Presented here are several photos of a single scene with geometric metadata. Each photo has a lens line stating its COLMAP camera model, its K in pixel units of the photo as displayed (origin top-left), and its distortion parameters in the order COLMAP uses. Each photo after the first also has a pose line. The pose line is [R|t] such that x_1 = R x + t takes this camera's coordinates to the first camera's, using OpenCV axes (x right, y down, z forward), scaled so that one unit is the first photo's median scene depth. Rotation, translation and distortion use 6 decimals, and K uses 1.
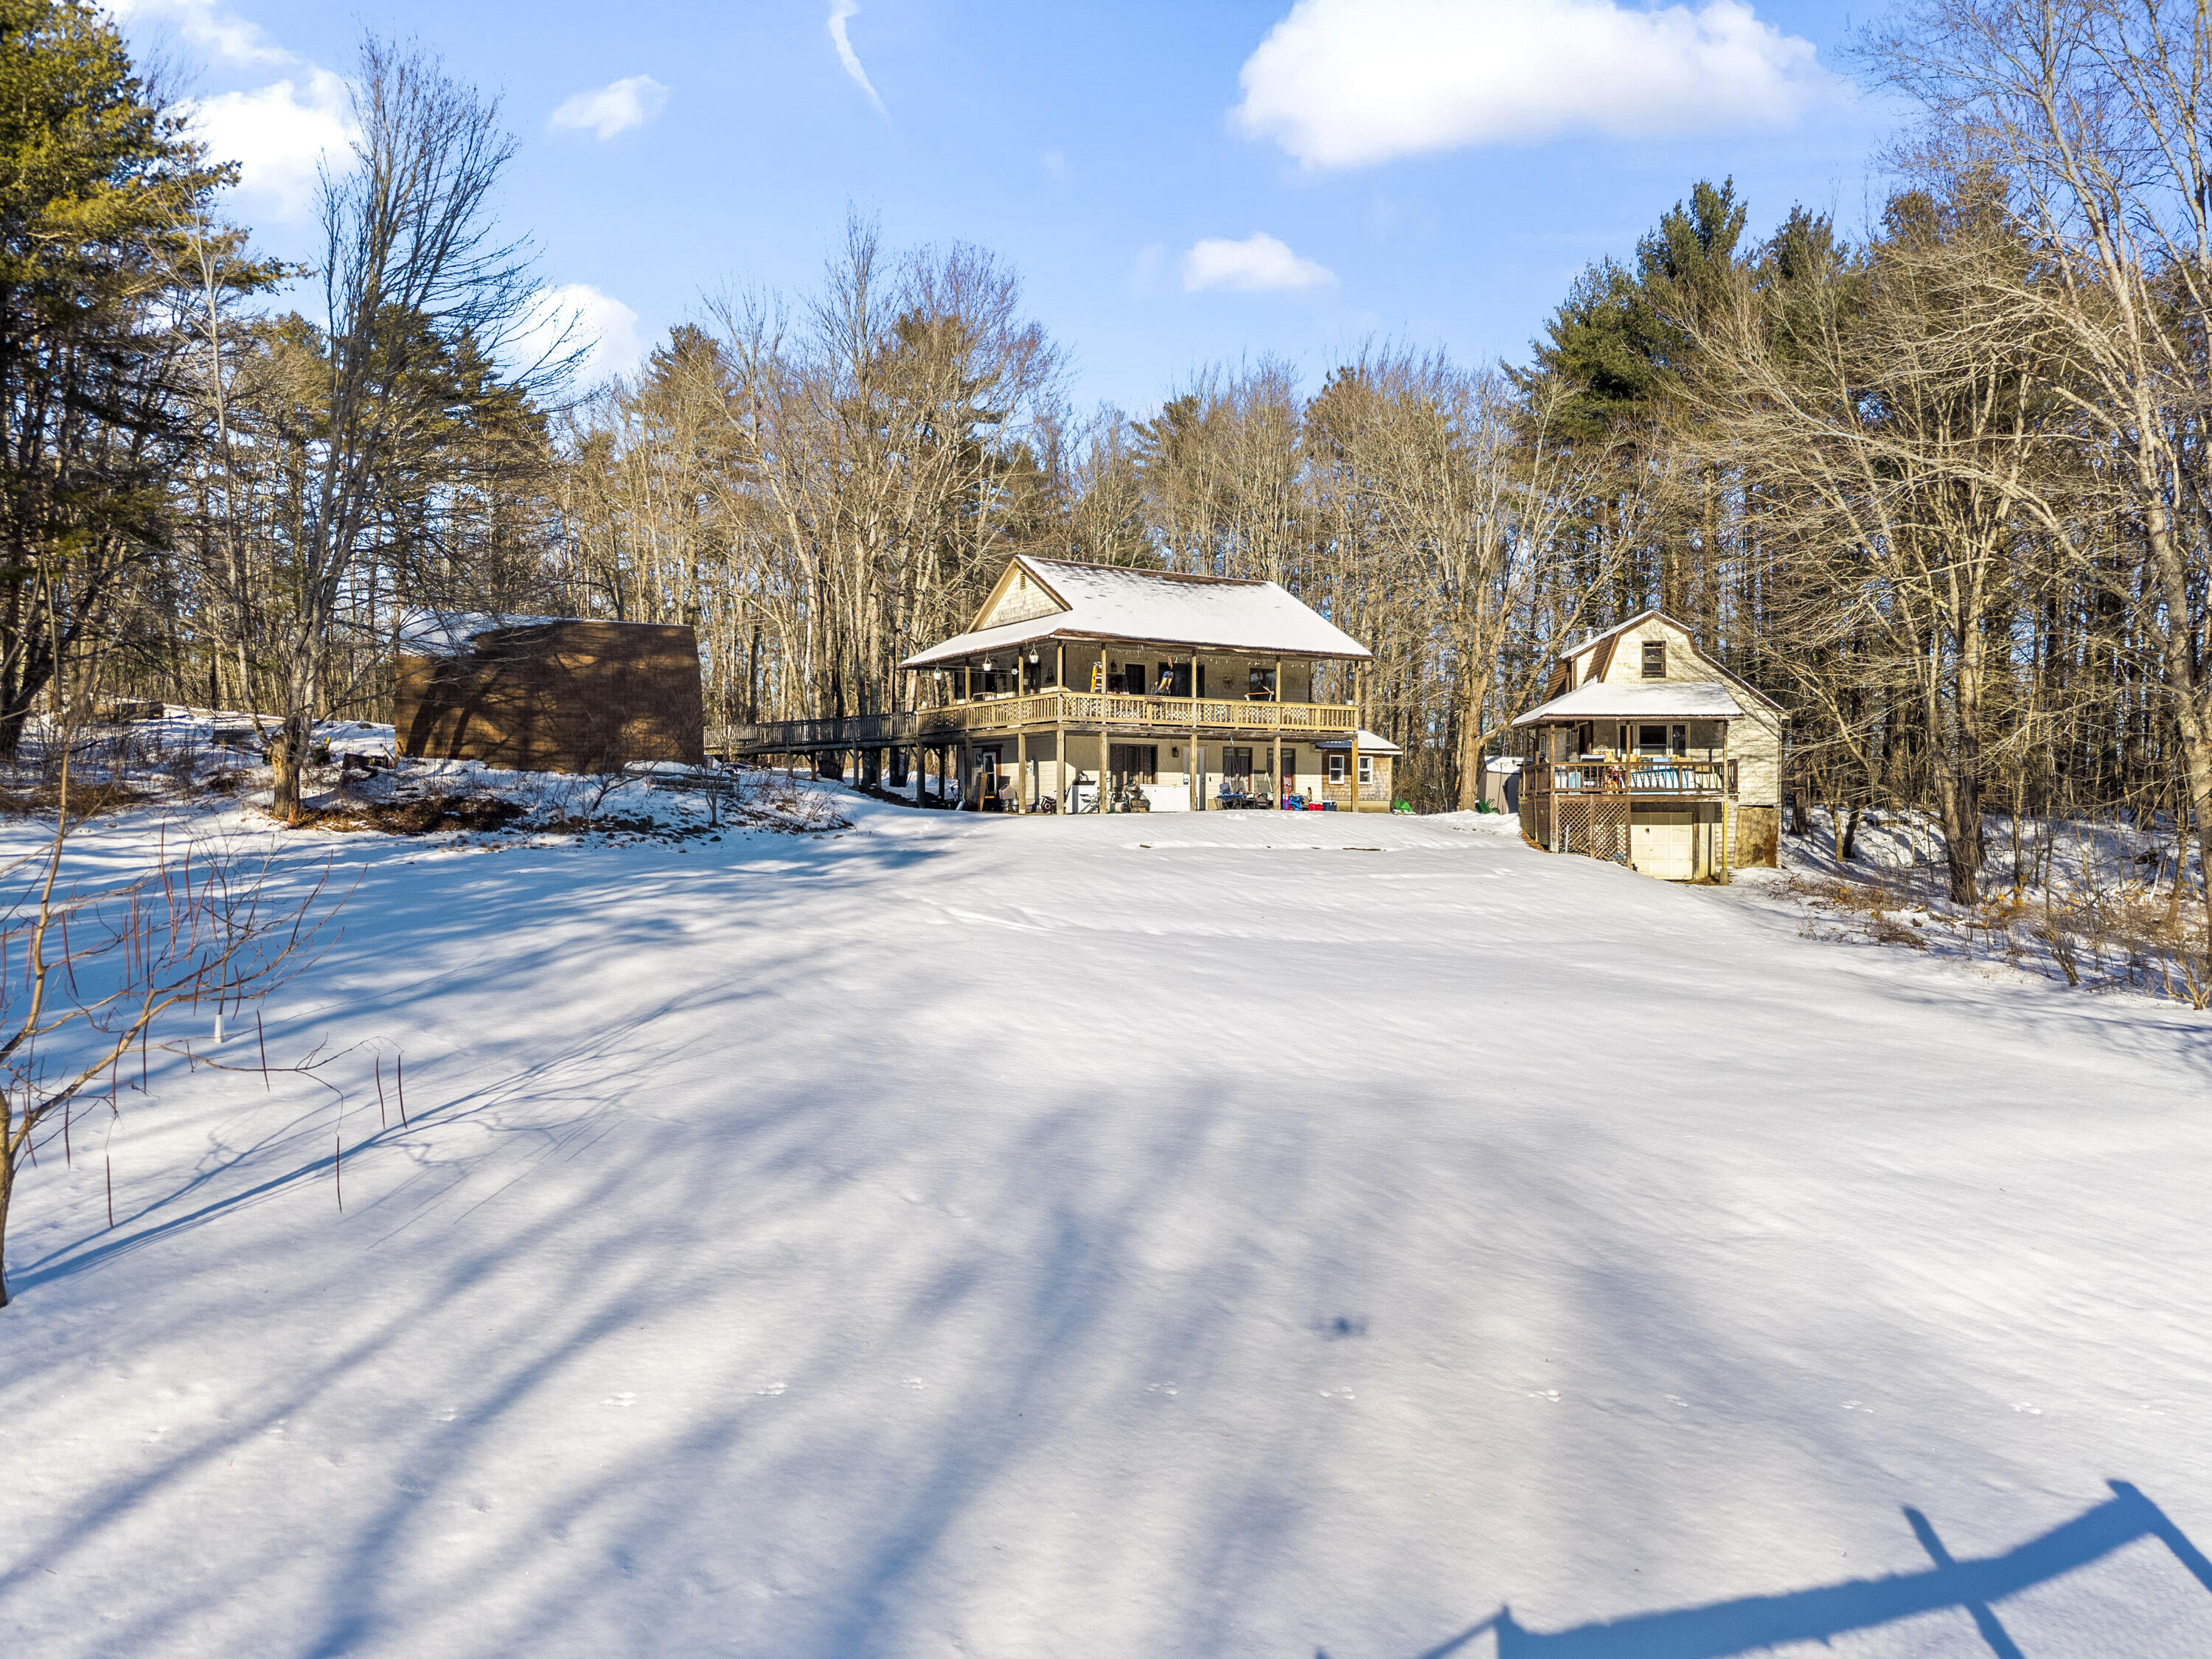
lens RADIAL K [[1558.3, 0, 1106.0], [0, 1558.3, 829.5], [0, 0, 1]] dist [0.104018, -0.365723]
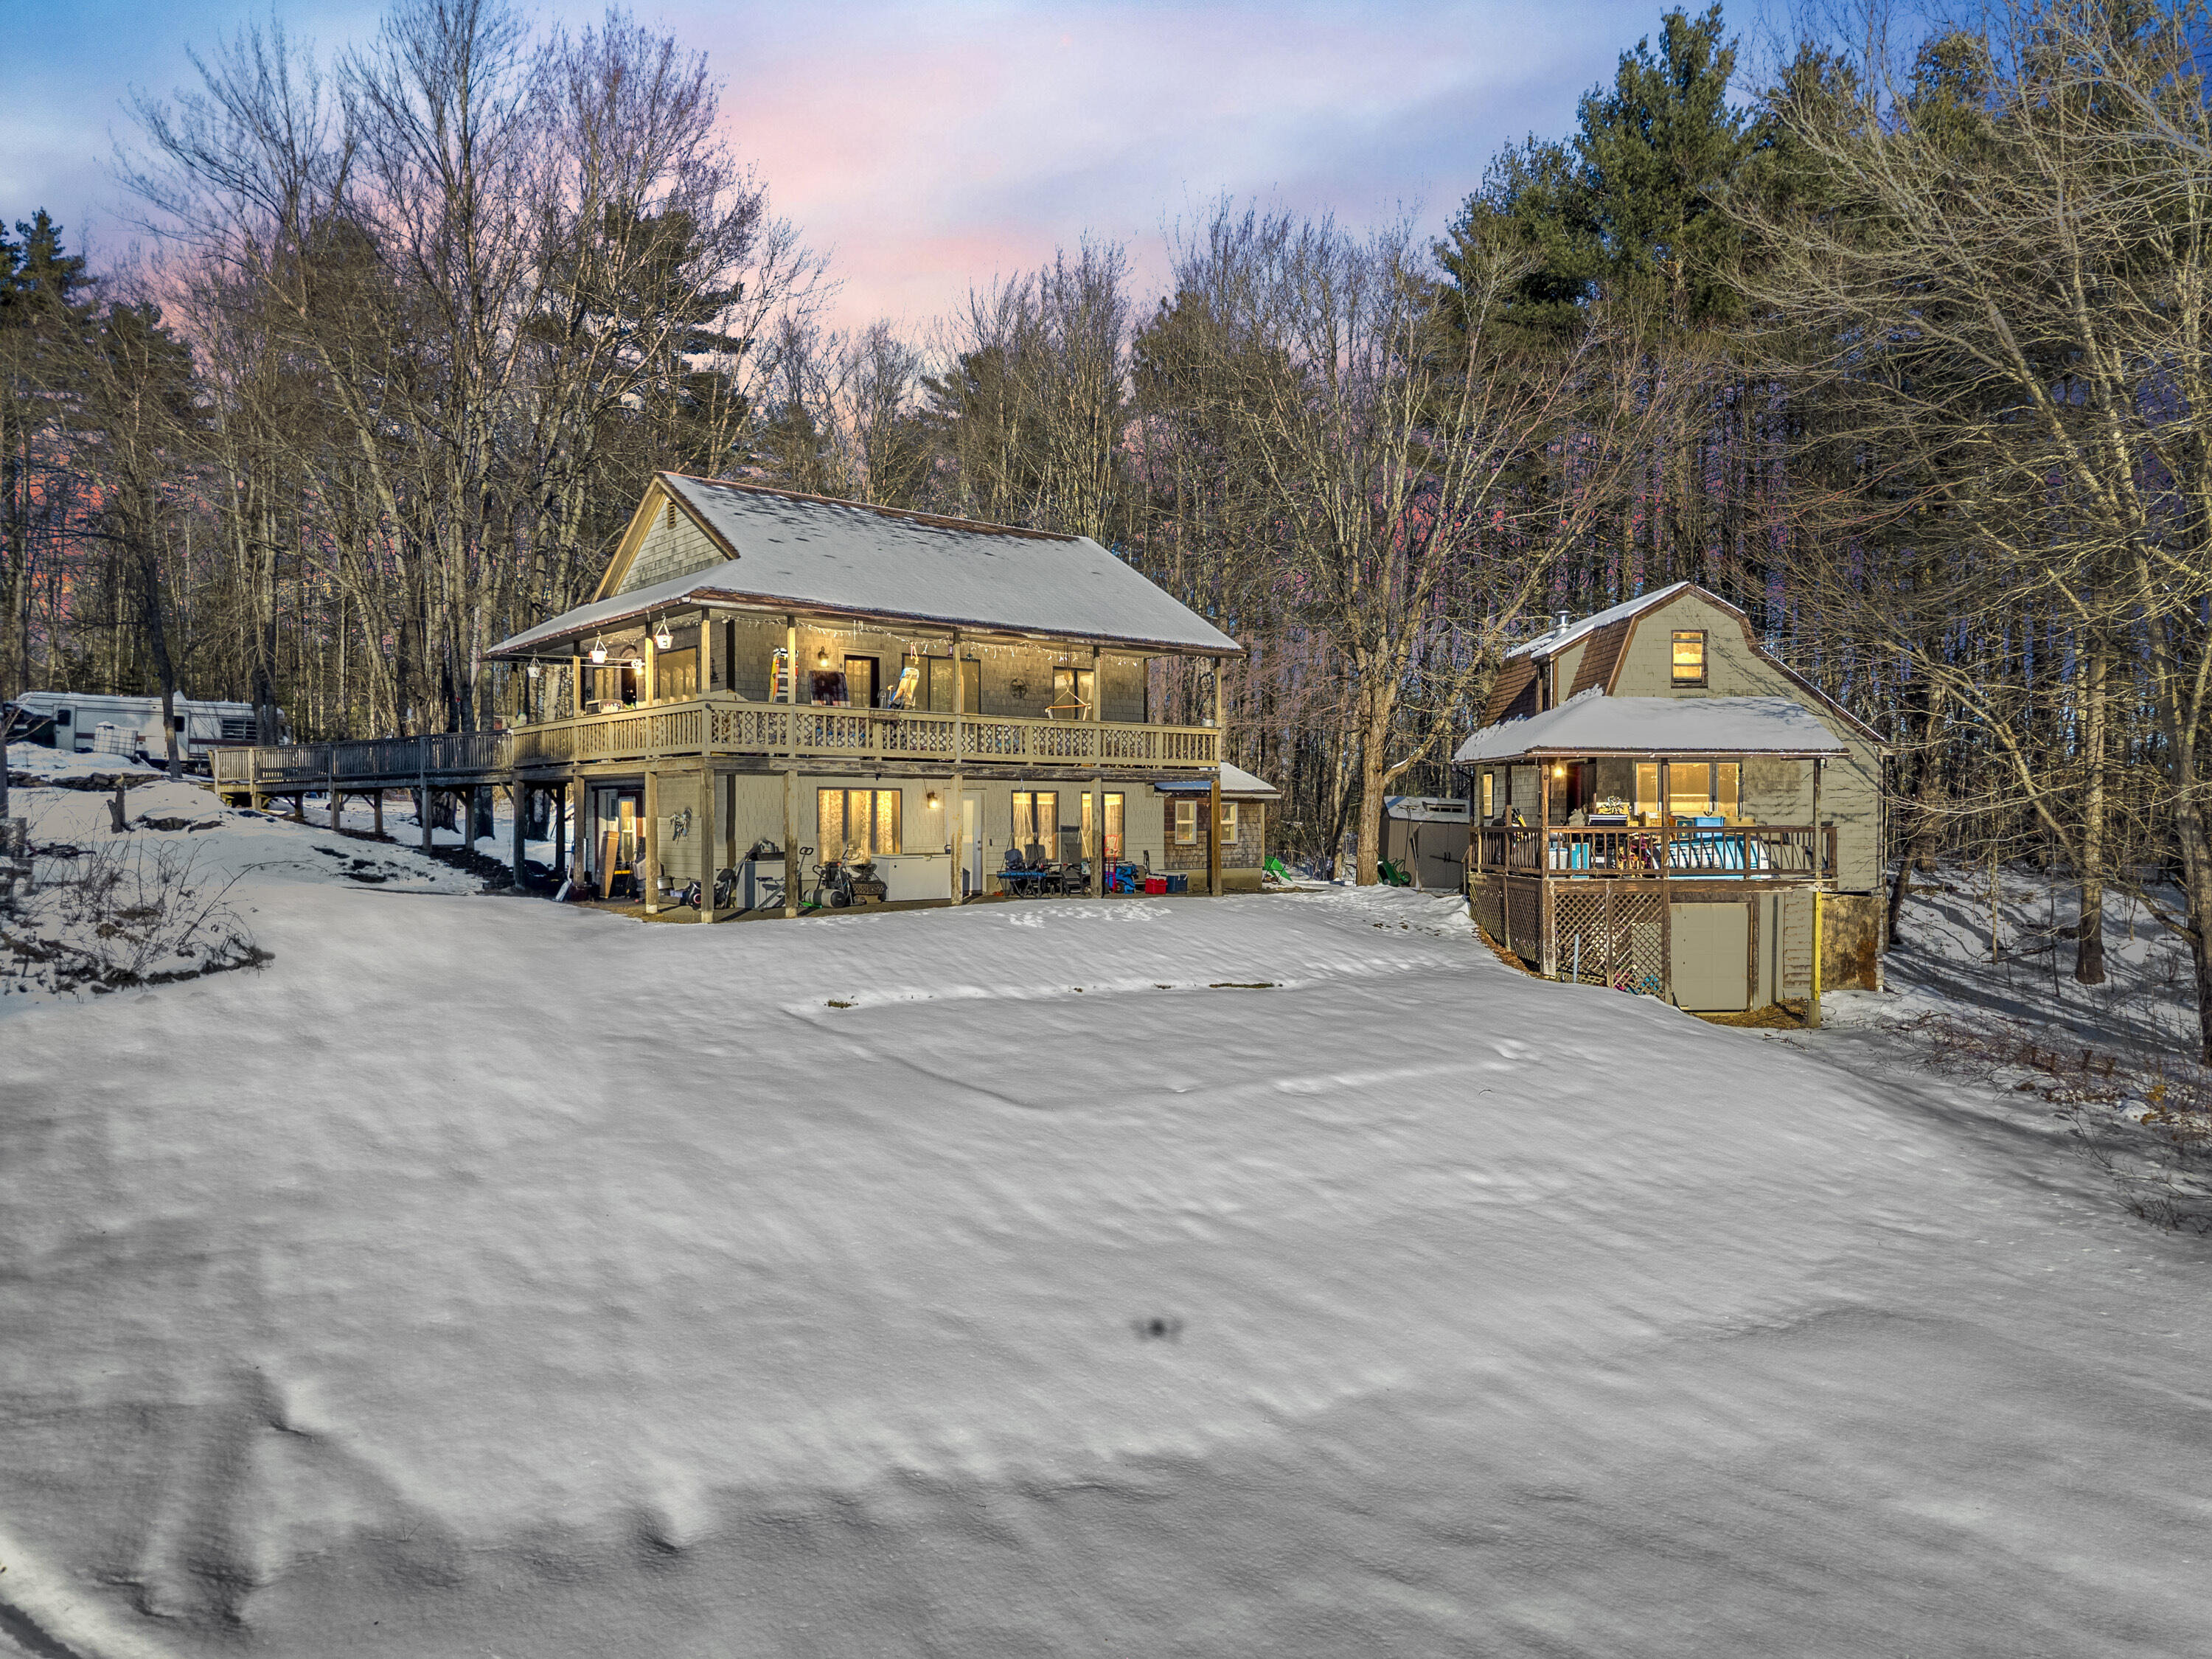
lens RADIAL K [[1522.1, 0, 1100.8], [0, 1522.1, 825.7], [0, 0, 1]] dist [0.018168, -0.028841]
pose [[0.993747, 0.001101, 0.111654, 0.043999], [-0.000618, 0.999990, -0.004362, -0.037098], [-0.111658, 0.004266, 0.993738, 0.396593]]
